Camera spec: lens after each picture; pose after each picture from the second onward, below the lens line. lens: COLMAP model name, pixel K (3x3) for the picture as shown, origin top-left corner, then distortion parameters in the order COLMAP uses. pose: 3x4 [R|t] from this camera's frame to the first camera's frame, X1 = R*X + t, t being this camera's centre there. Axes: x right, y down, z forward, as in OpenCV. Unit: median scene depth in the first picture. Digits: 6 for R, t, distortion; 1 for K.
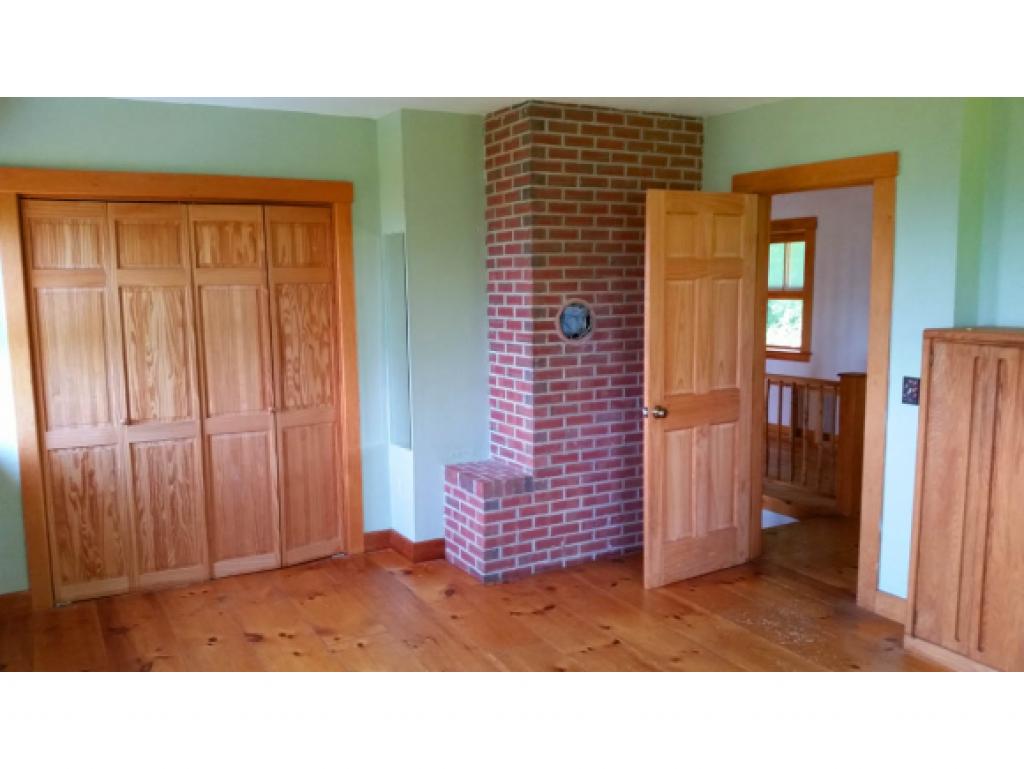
lens RADIAL K [[822.3, 0, 512.0], [0, 822.3, 384.5], [0, 0, 1]] dist [0.082023, -0.199447]
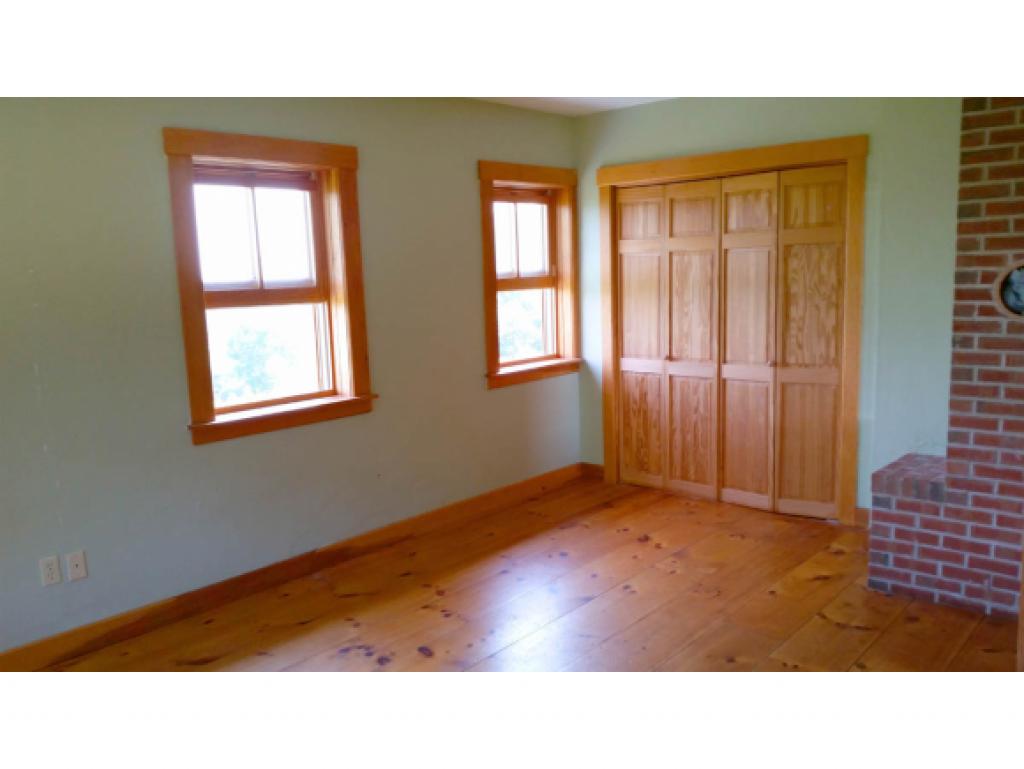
lens RADIAL K [[822.3, 0, 512.0], [0, 822.3, 384.5], [0, 0, 1]] dist [0.082023, -0.199447]
pose [[0.321681, 0.139428, -0.936526, 0.629140], [-0.082431, 0.989467, 0.118996, -0.044189], [0.943253, 0.038920, 0.329786, 0.340579]]
